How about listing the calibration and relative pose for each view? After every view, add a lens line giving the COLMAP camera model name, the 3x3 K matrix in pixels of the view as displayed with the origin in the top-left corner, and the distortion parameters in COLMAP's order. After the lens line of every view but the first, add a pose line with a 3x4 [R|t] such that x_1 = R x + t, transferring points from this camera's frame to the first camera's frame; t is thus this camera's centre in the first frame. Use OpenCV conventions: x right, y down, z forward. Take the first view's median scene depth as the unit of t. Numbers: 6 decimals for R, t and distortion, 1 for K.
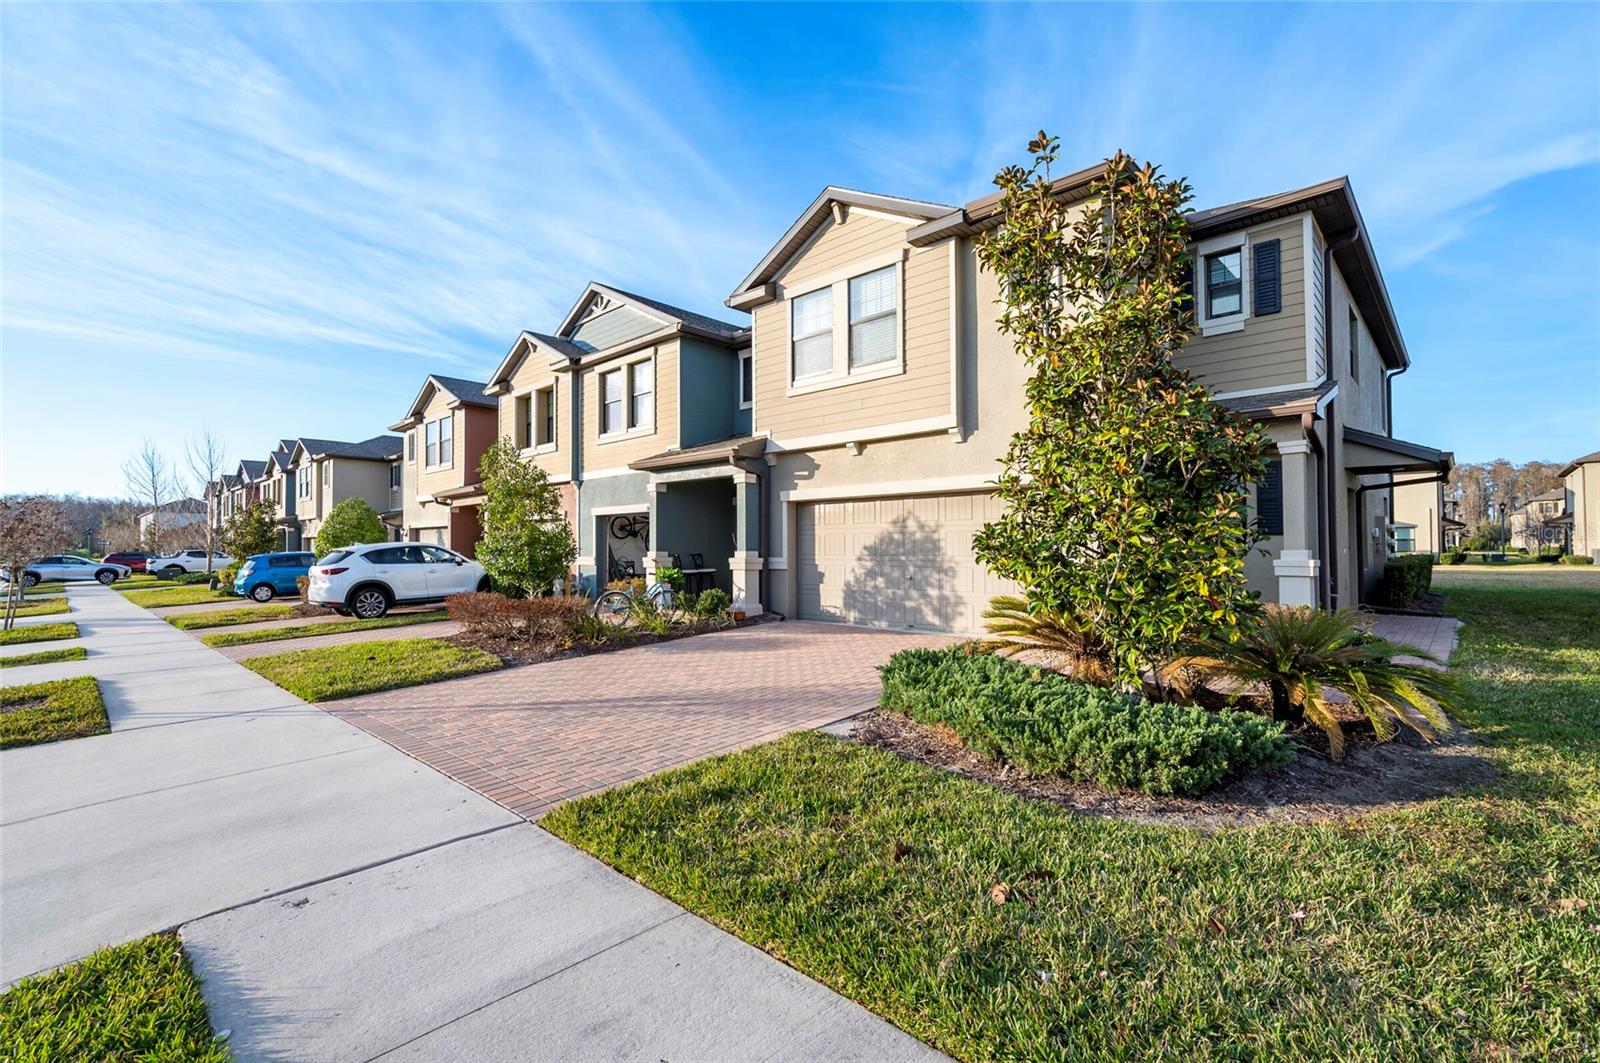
lens RADIAL K [[709.1, 0, 805.3], [0, 709.1, 531.0], [0, 0, 1]] dist [-0.001925, -0.000114]
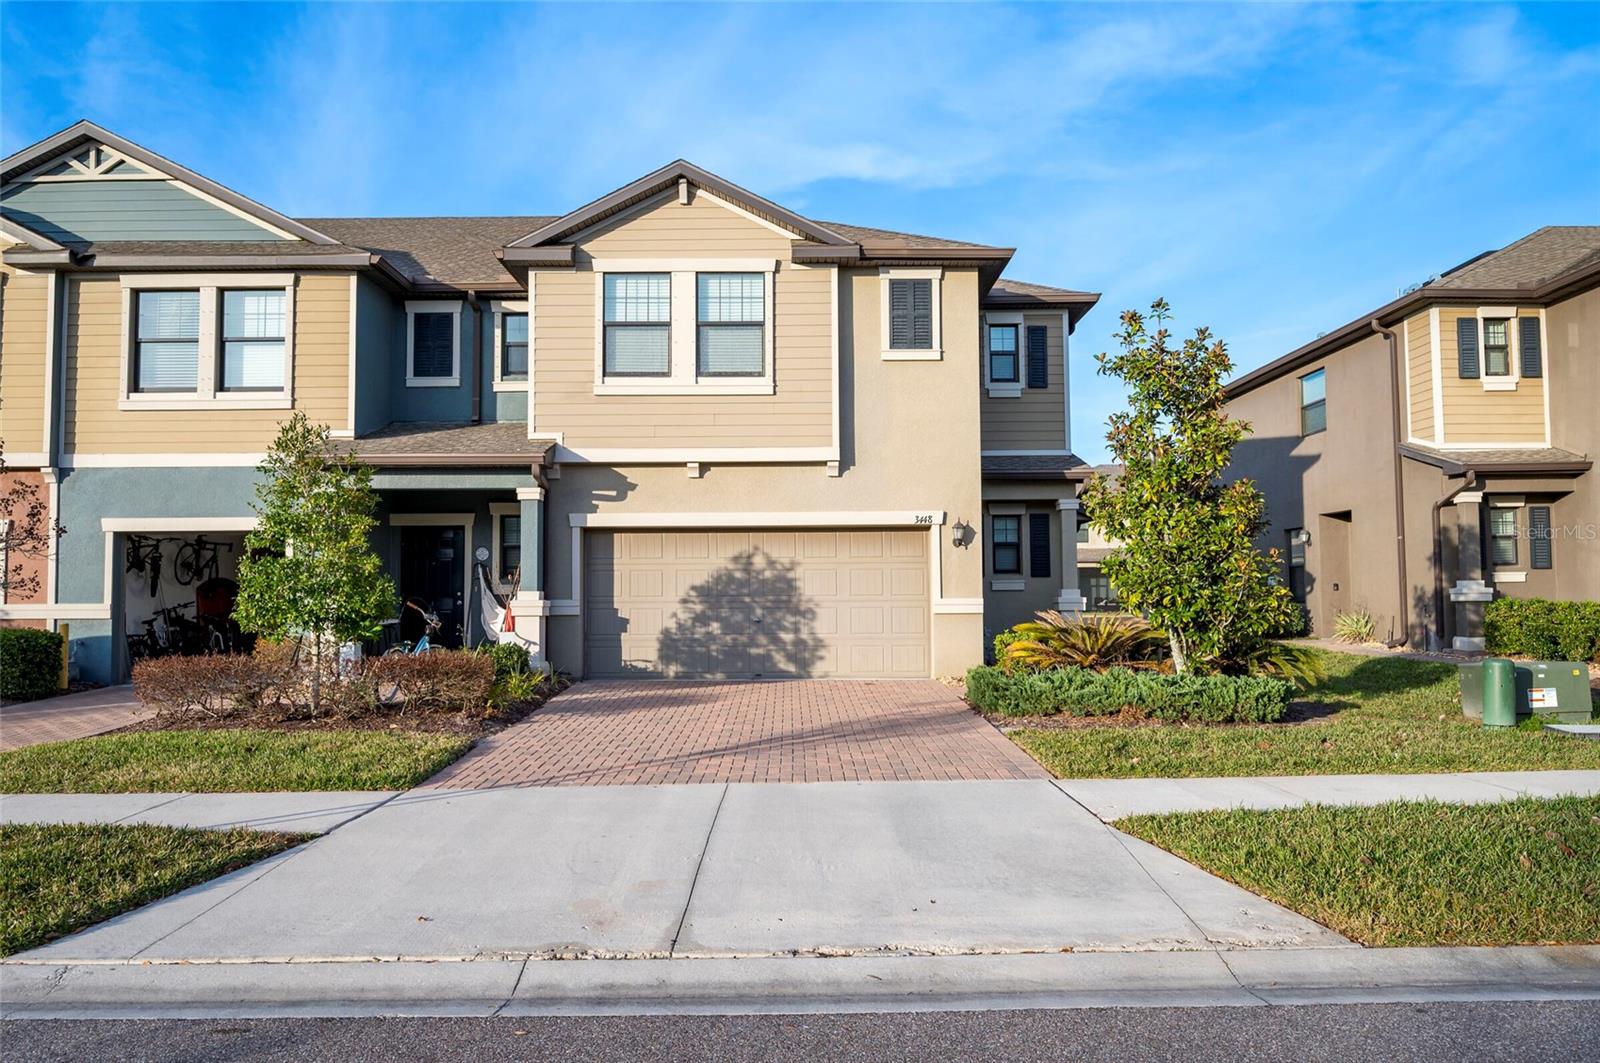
lens RADIAL K [[1211.1, 0, 800.1], [0, 1211.1, 538.0], [0, 0, 1]] dist [-0.012245, -0.000452]
pose [[0.725057, 0.044428, 0.687254, -0.827009], [-0.014193, 0.998669, -0.049587, 0.034755], [-0.688543, 0.026199, 0.724722, -0.132087]]
